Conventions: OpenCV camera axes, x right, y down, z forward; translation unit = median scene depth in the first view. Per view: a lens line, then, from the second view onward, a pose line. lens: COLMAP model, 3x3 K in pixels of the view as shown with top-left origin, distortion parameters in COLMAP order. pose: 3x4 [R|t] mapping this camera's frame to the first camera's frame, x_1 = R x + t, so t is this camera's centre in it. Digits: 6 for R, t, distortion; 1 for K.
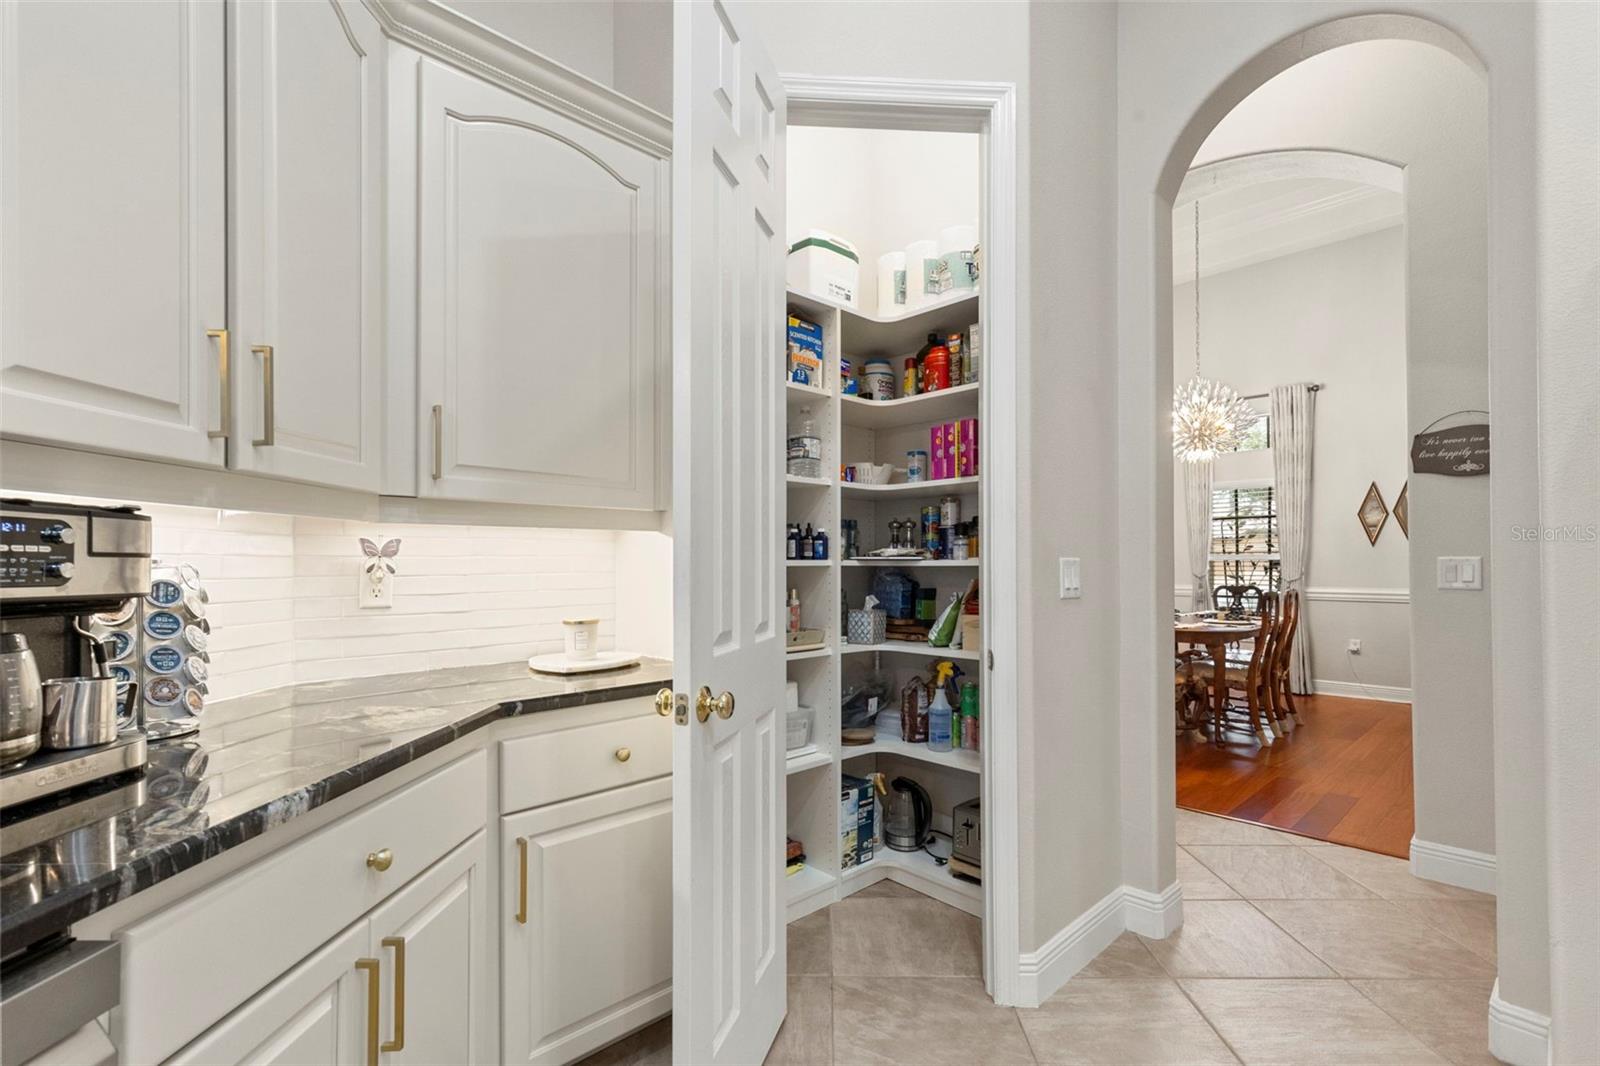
lens RADIAL K [[721.1, 0, 817.5], [0, 721.1, 550.4], [0, 0, 1]] dist [0.007684, -0.001187]
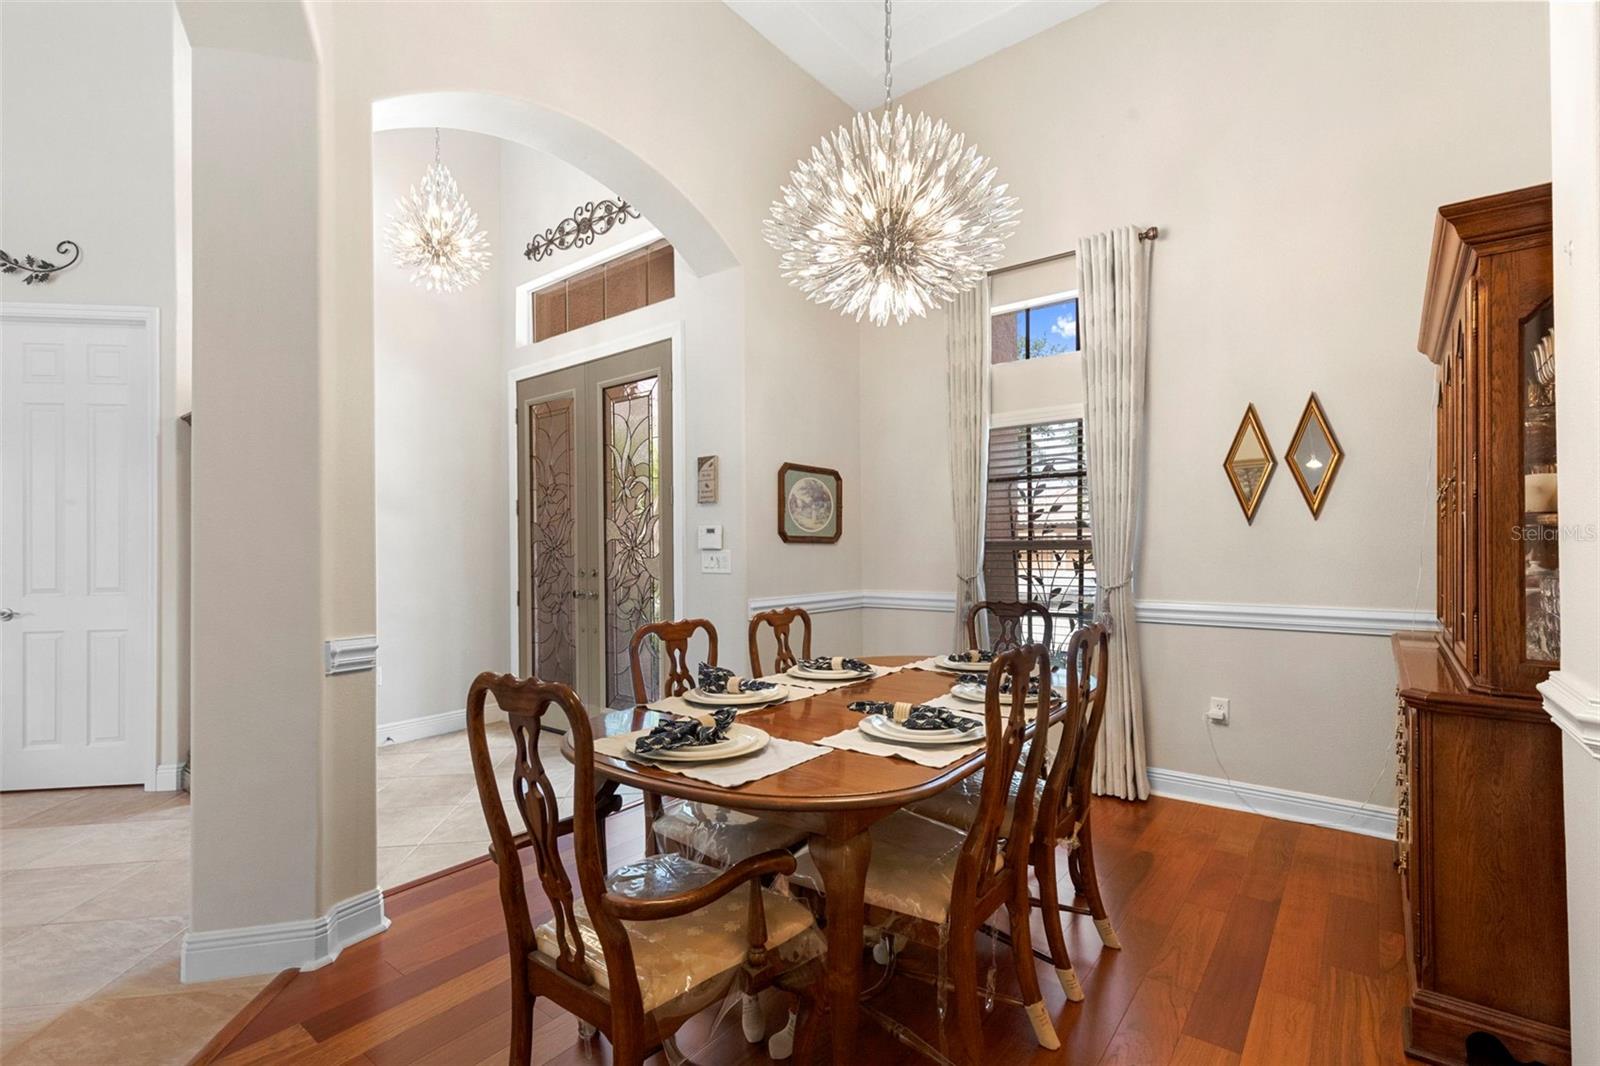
lens RADIAL K [[745.9, 0, 805.2], [0, 745.9, 537.1], [0, 0, 1]] dist [0.011709, -0.000294]
pose [[0.987803, -0.002293, 0.155695, 0.343193], [0.002151, 0.999997, 0.001084, 0.002328], [-0.155697, -0.000736, 0.987805, 0.485543]]
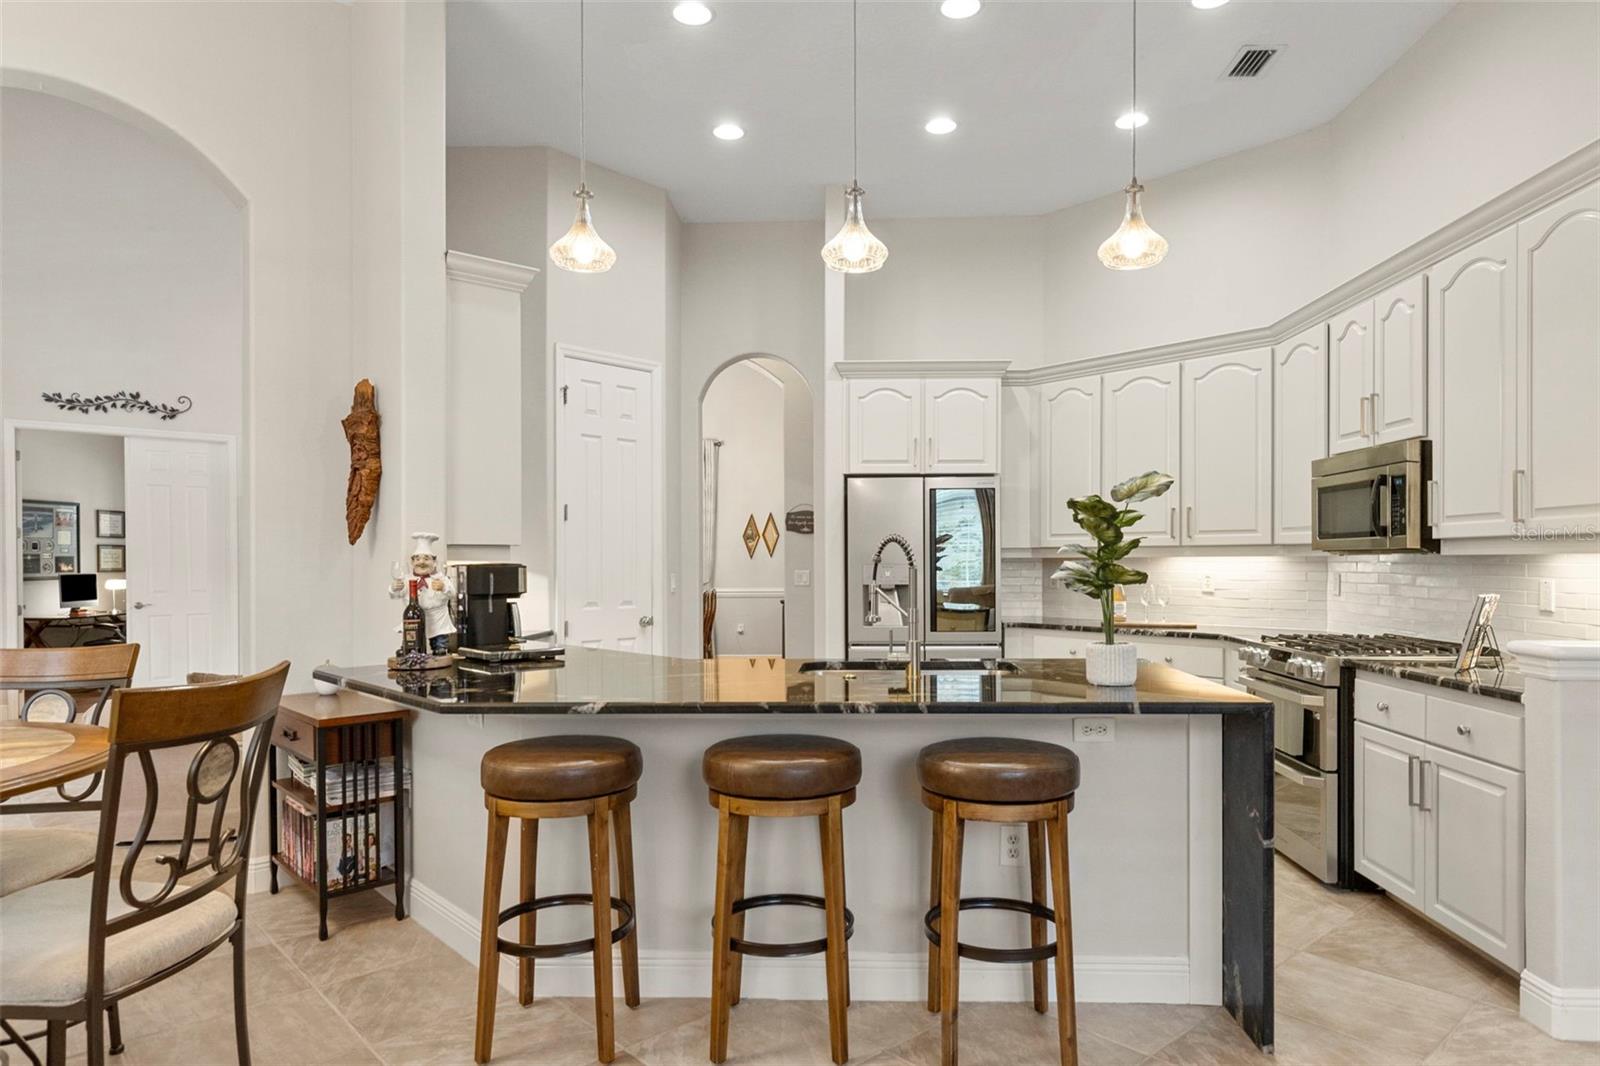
lens RADIAL K [[965.4, 0, 844.7], [0, 965.4, 573.6], [0, 0, 1]] dist [0.002273, -0.000453]
pose [[0.704428, -0.008234, 0.709727, -0.451891], [-0.009960, 0.999720, 0.021483, -0.019072], [-0.709705, -0.022202, 0.704149, -0.471968]]
